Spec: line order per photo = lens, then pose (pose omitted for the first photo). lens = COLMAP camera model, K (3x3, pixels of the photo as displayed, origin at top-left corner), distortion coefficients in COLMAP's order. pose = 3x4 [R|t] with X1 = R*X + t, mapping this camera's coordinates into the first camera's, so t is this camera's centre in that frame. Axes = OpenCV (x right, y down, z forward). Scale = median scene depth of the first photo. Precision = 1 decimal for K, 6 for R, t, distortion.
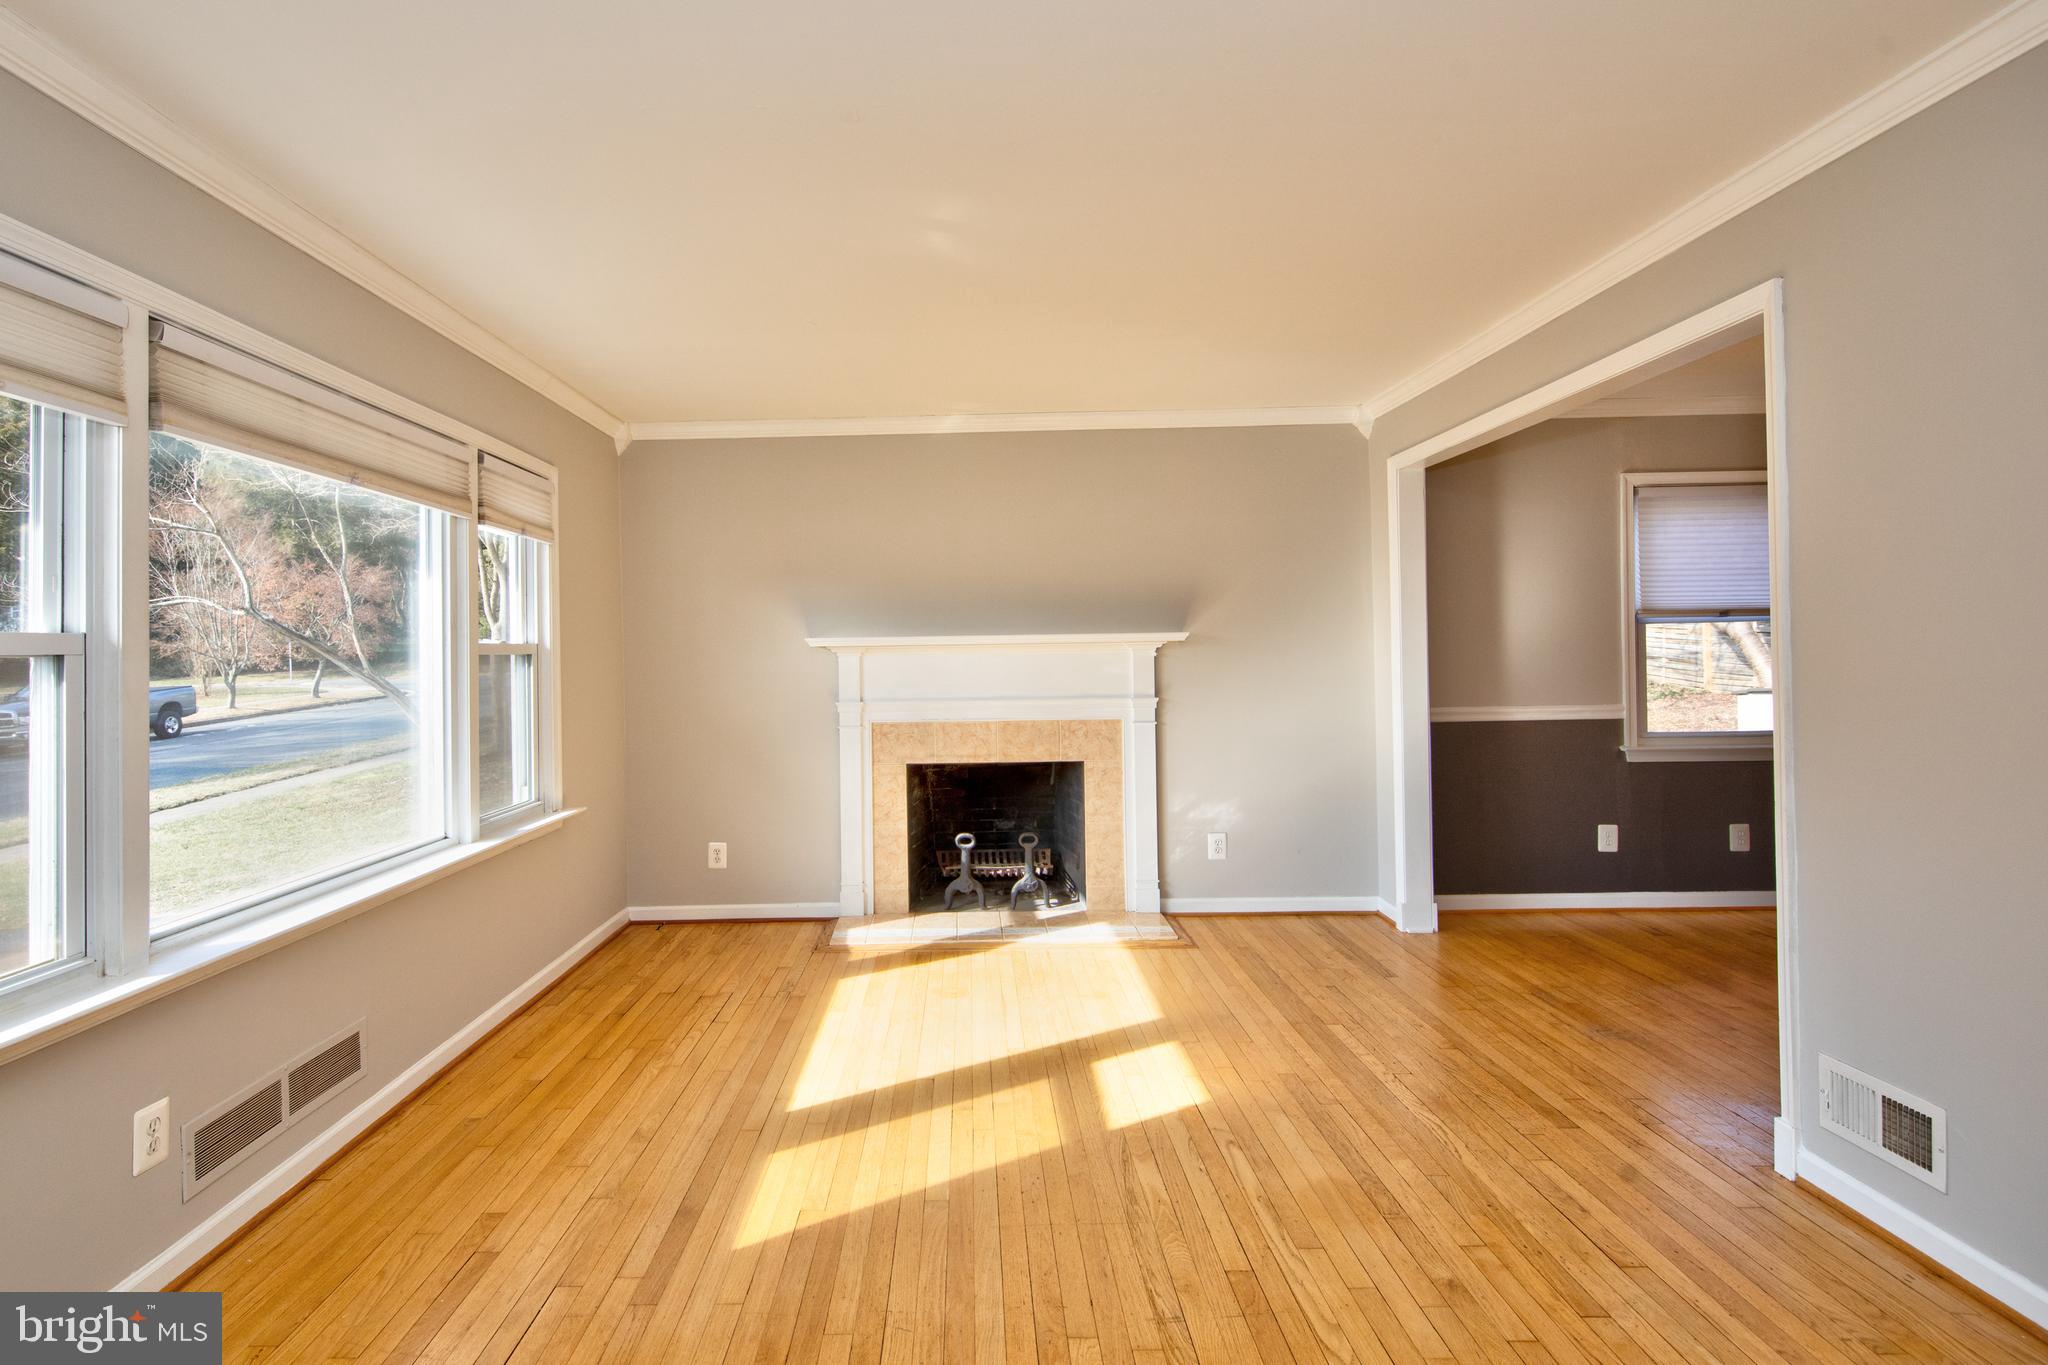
lens RADIAL K [[997.9, 0, 939.9], [0, 997.9, 646.4], [0, 0, 1]] dist [0.012634, -0.002730]
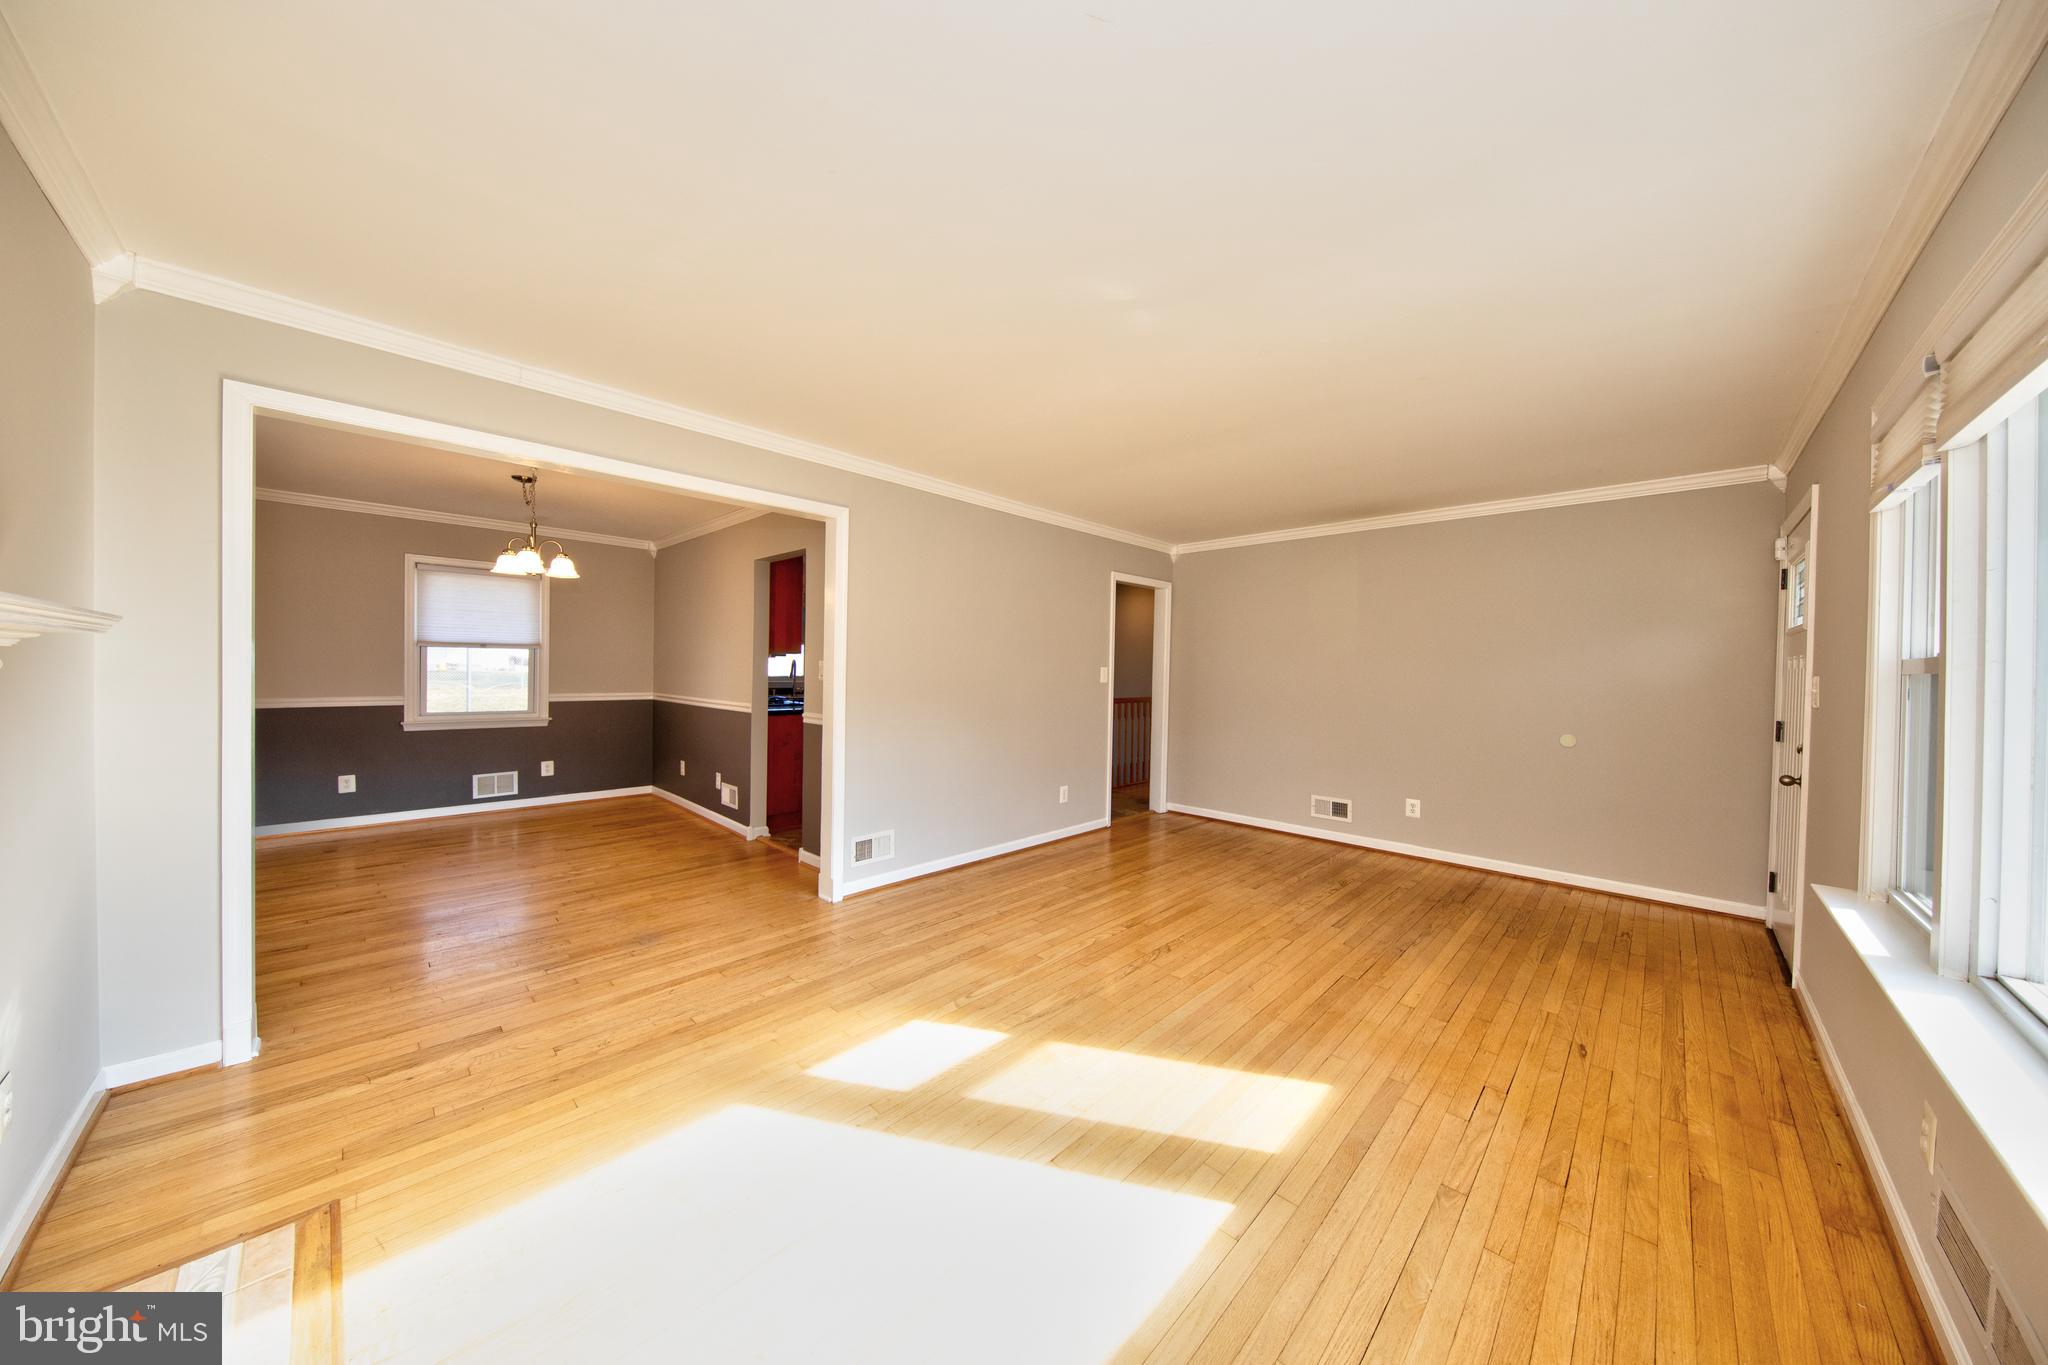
lens RADIAL K [[666.7, 0, 1018.7], [0, 666.7, 670.8], [0, 0, 1]] dist [-0.004619, -0.001717]
pose [[-0.739126, 0.001010, 0.673566, -0.360615], [-0.008412, 0.999907, -0.010731, 0.015531], [-0.673515, -0.013597, -0.739049, 1.404568]]
